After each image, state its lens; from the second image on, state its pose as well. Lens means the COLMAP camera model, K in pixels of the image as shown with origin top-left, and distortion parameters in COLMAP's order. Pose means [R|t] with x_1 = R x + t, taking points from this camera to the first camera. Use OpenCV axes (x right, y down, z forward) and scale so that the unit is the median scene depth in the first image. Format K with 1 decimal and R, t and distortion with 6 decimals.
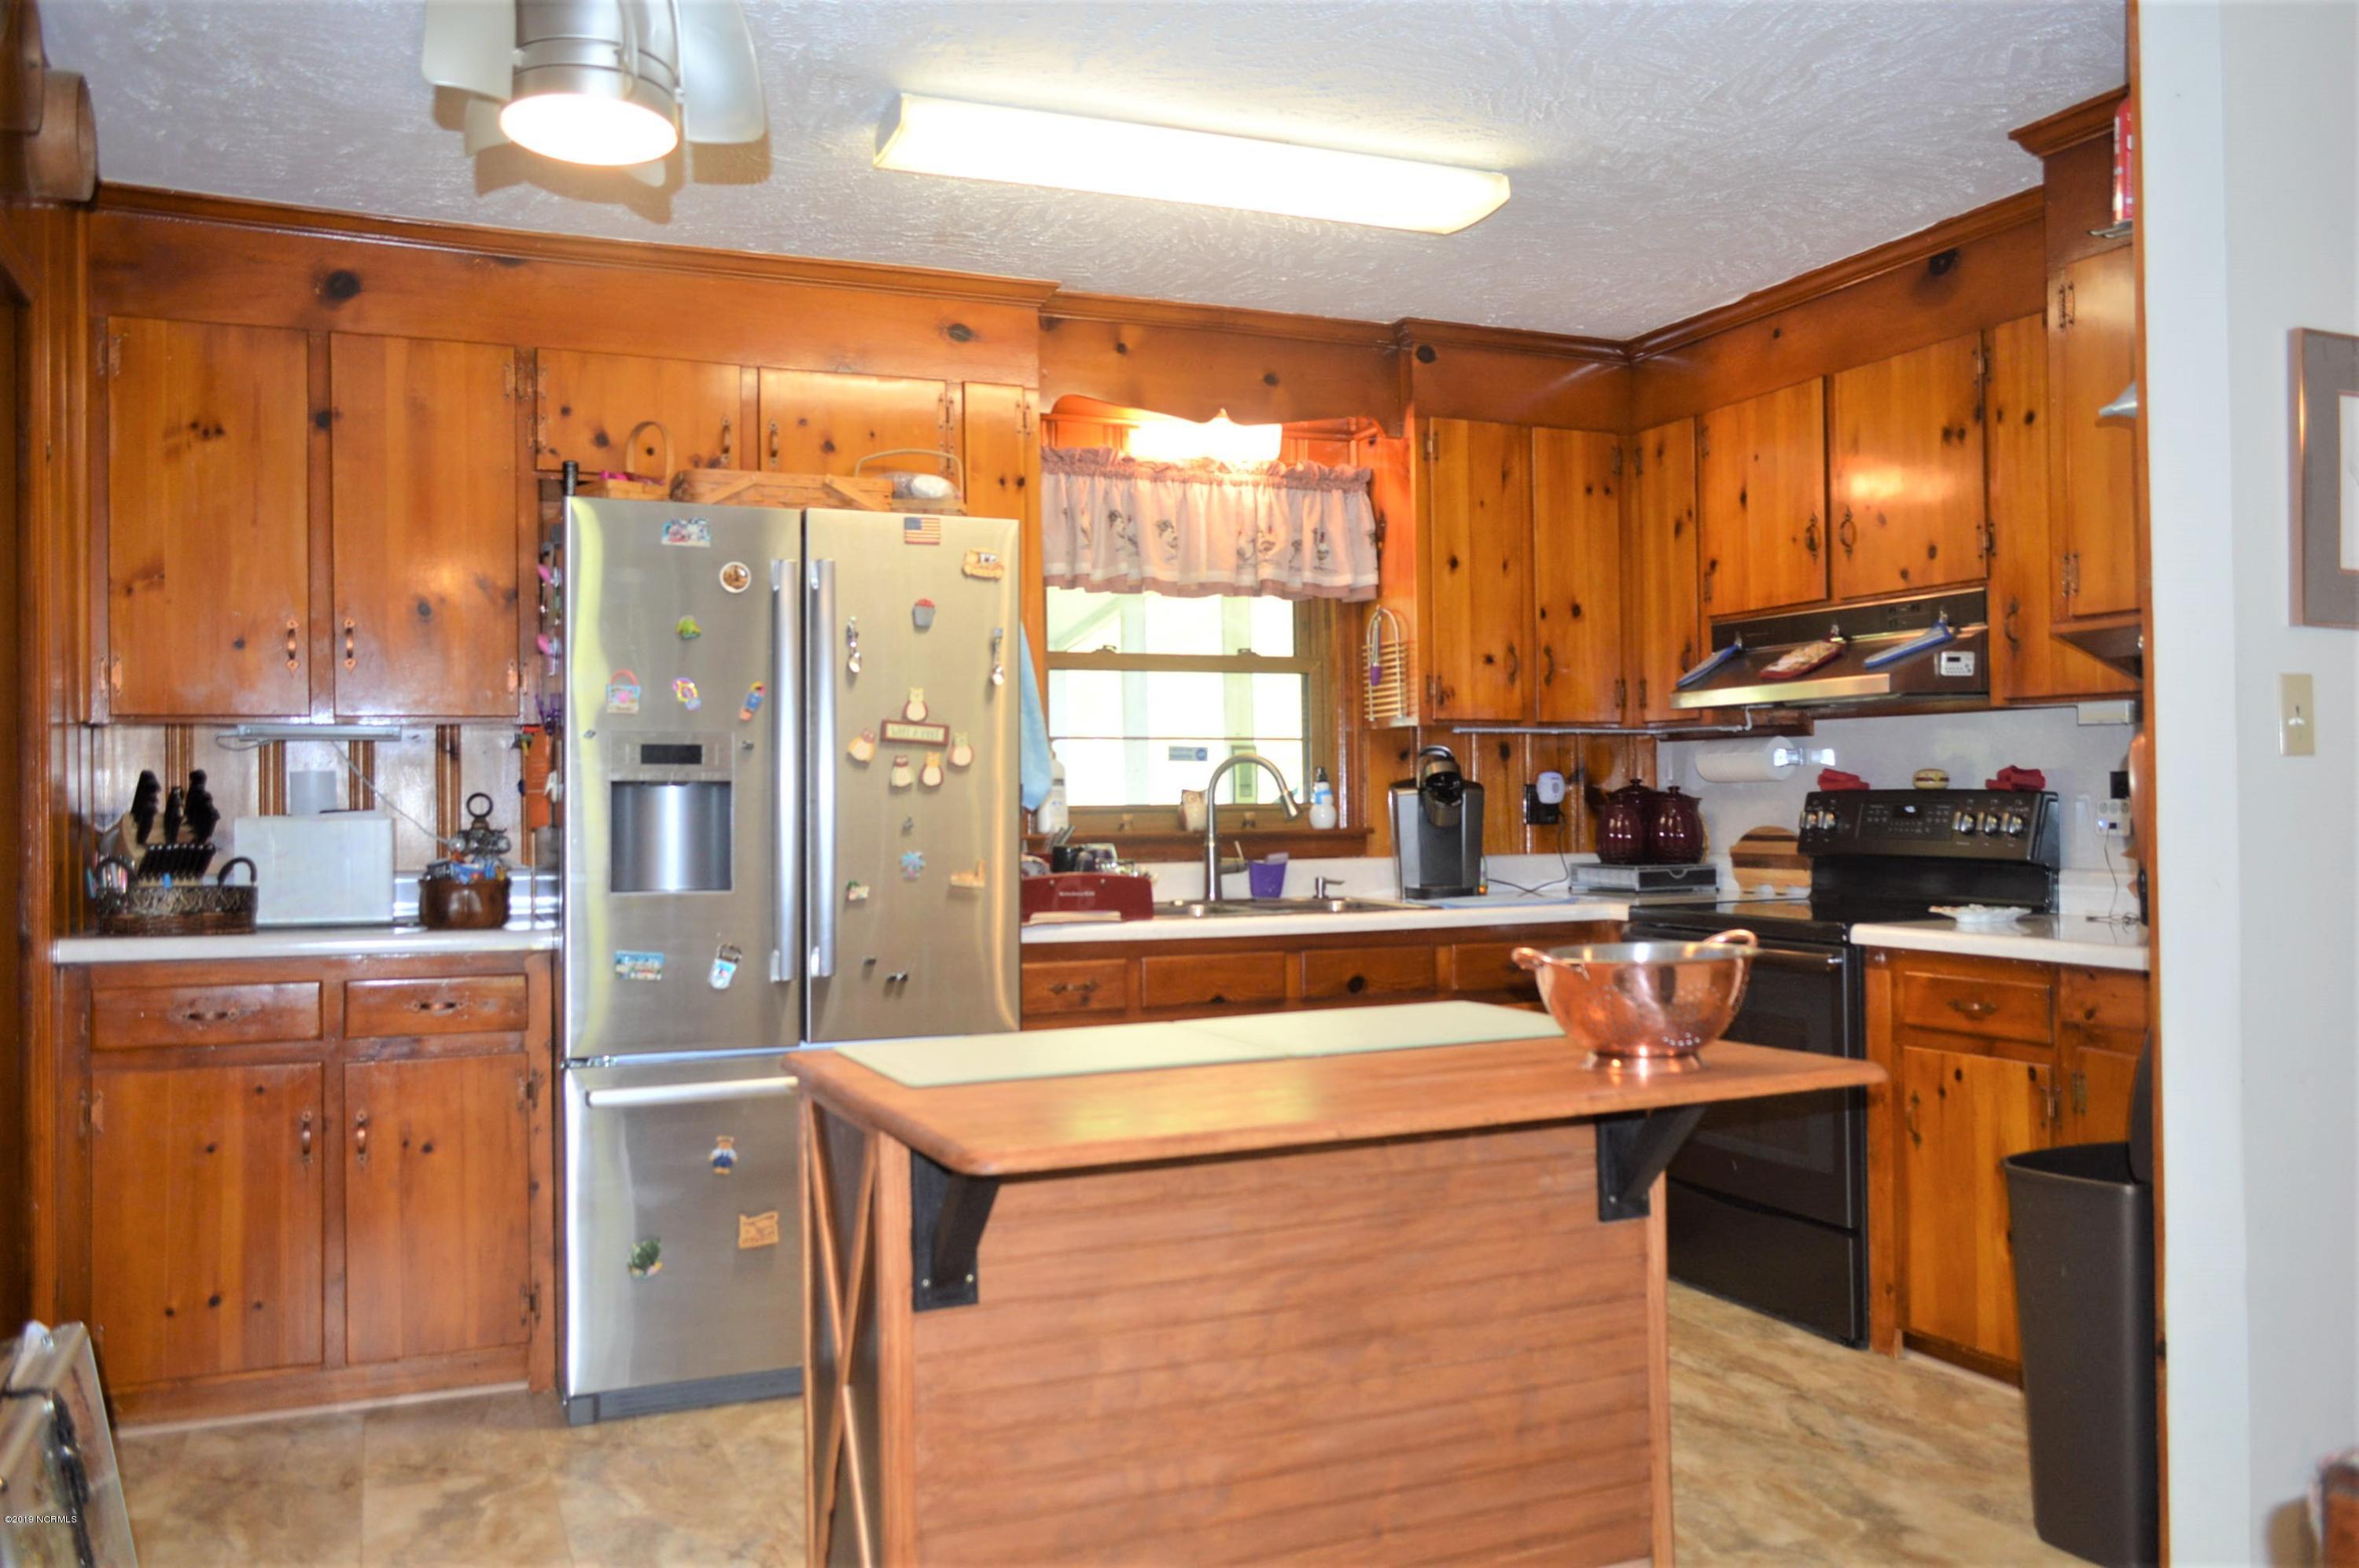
lens RADIAL K [[1877.8, 0, 1188.7], [0, 1877.8, 778.0], [0, 0, 1]] dist [-0.009854, 0.005602]
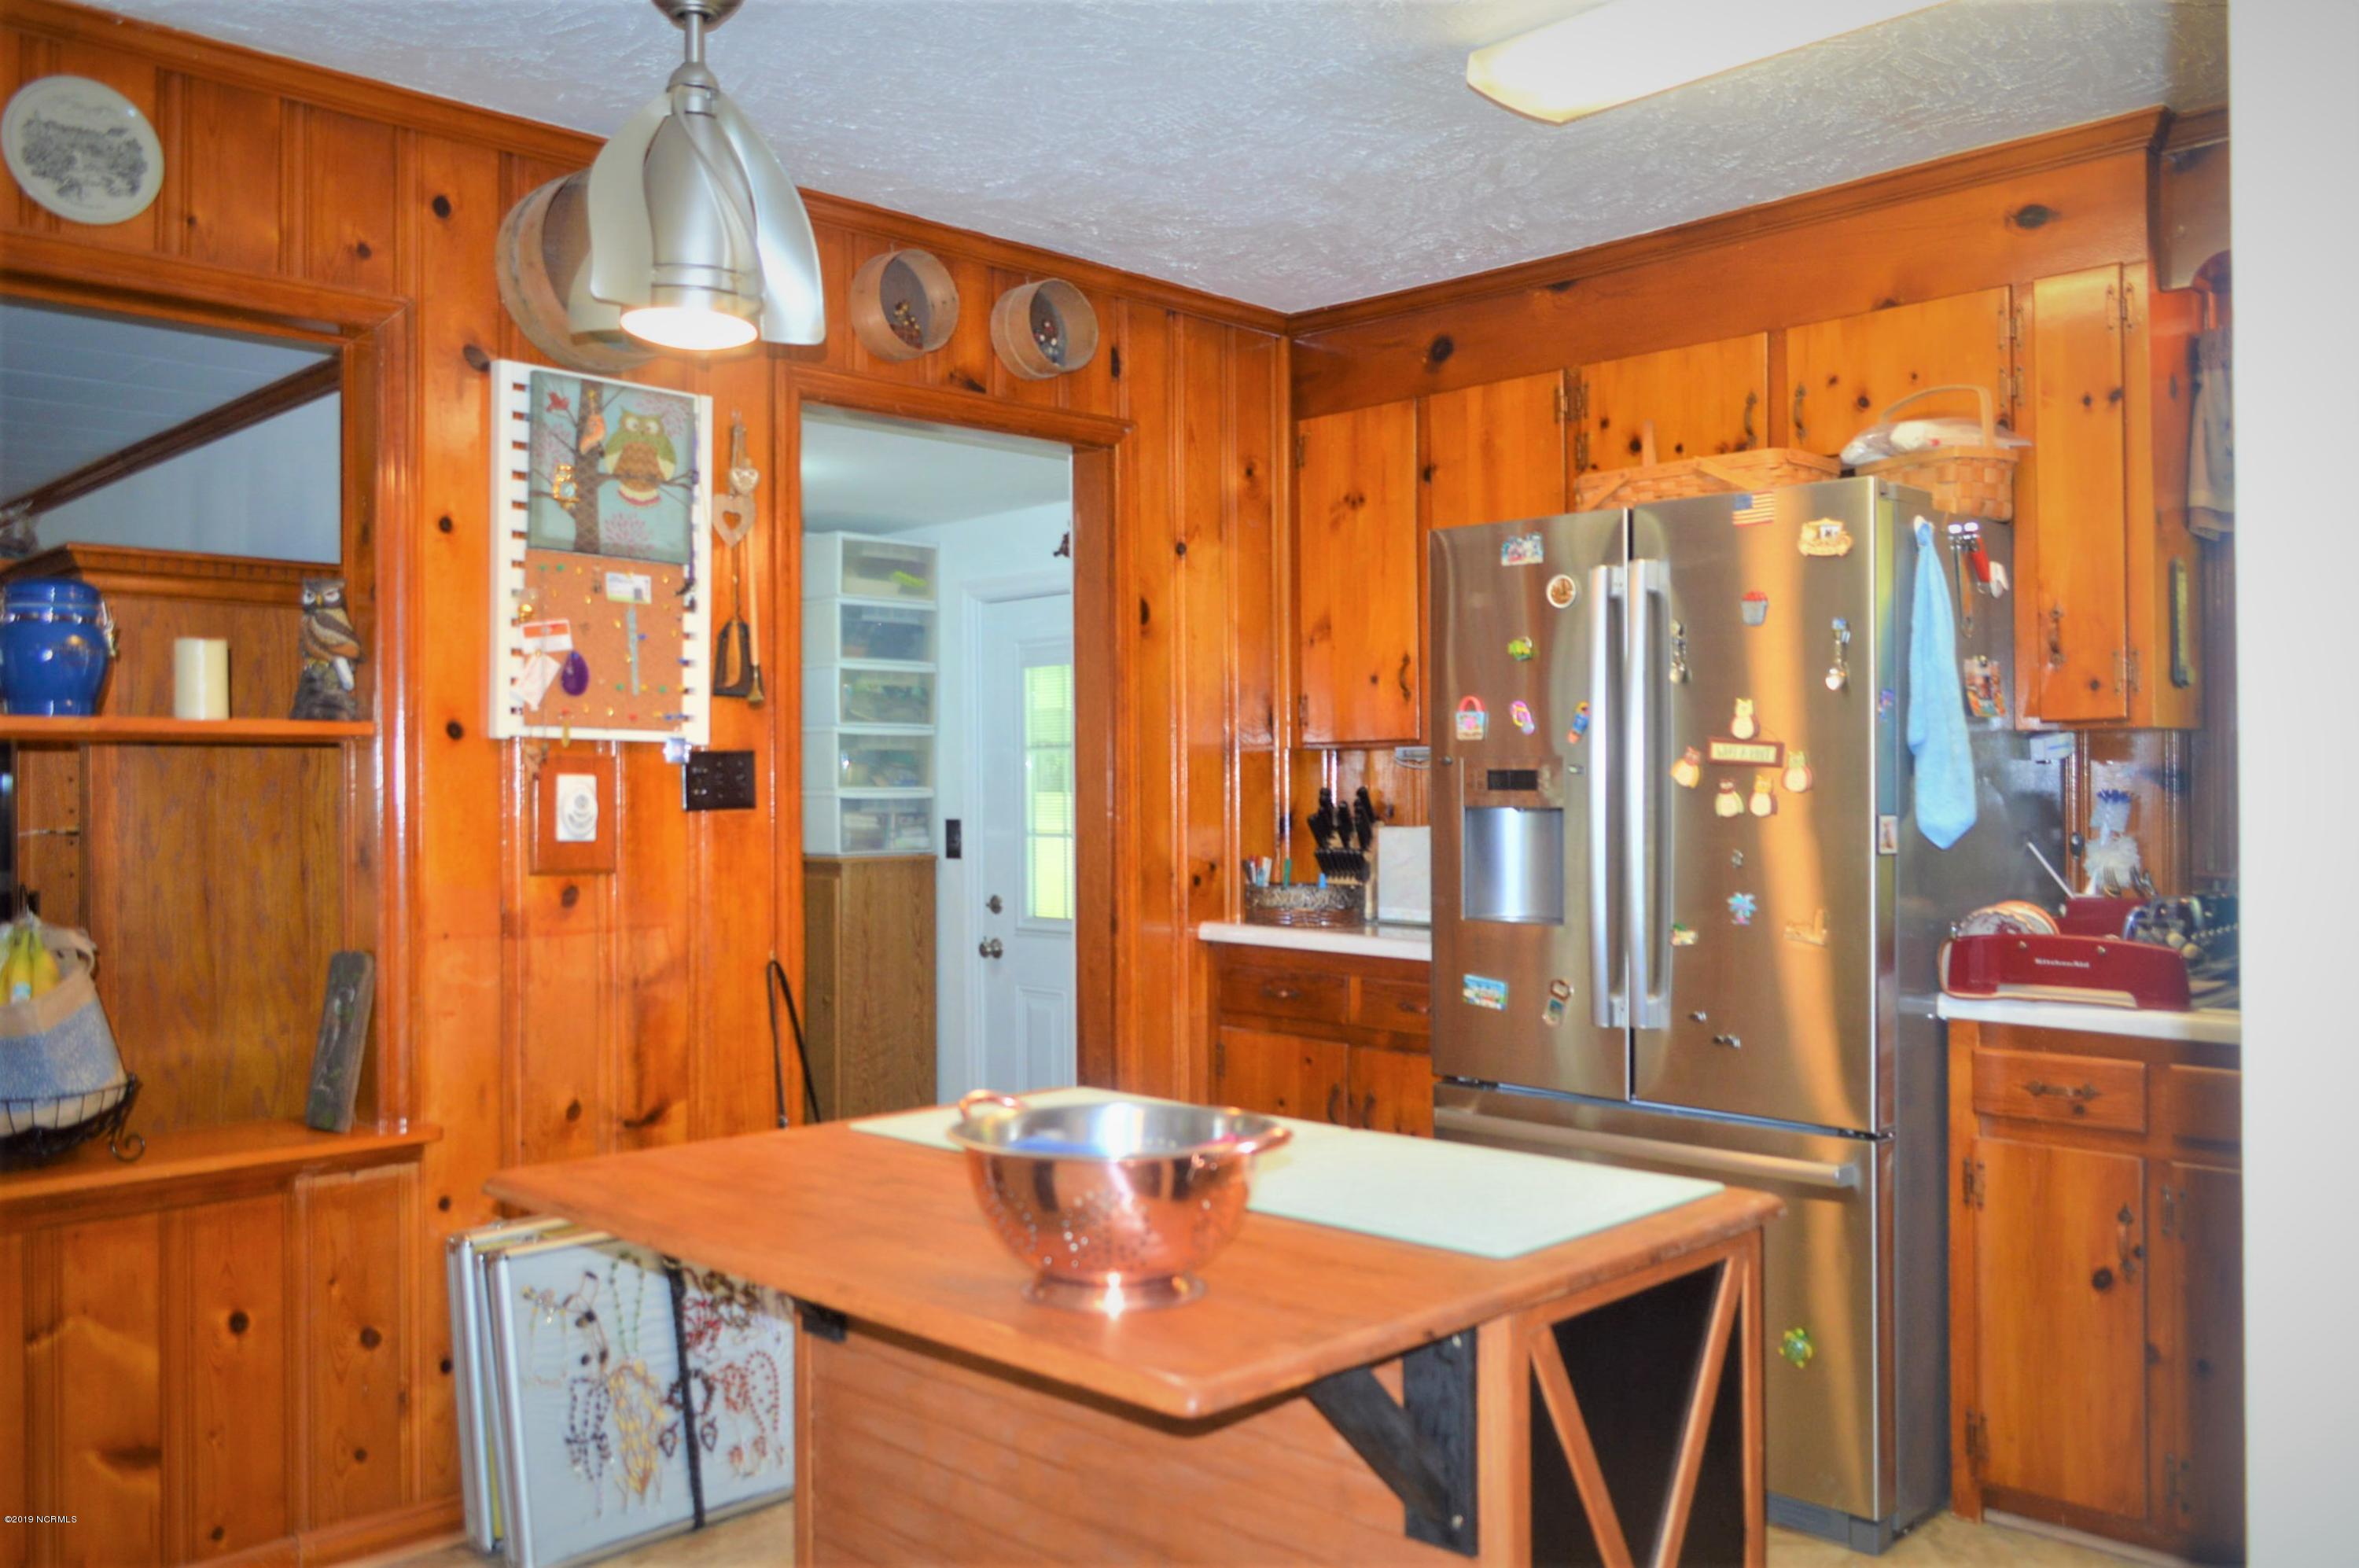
lens RADIAL K [[1877.8, 0, 1188.7], [0, 1877.8, 778.0], [0, 0, 1]] dist [-0.009854, 0.005602]
pose [[0.369073, 0.007627, -0.929369, 0.542308], [0.016956, 0.999745, 0.014938, -0.029640], [0.929246, -0.021271, 0.368850, 0.459181]]
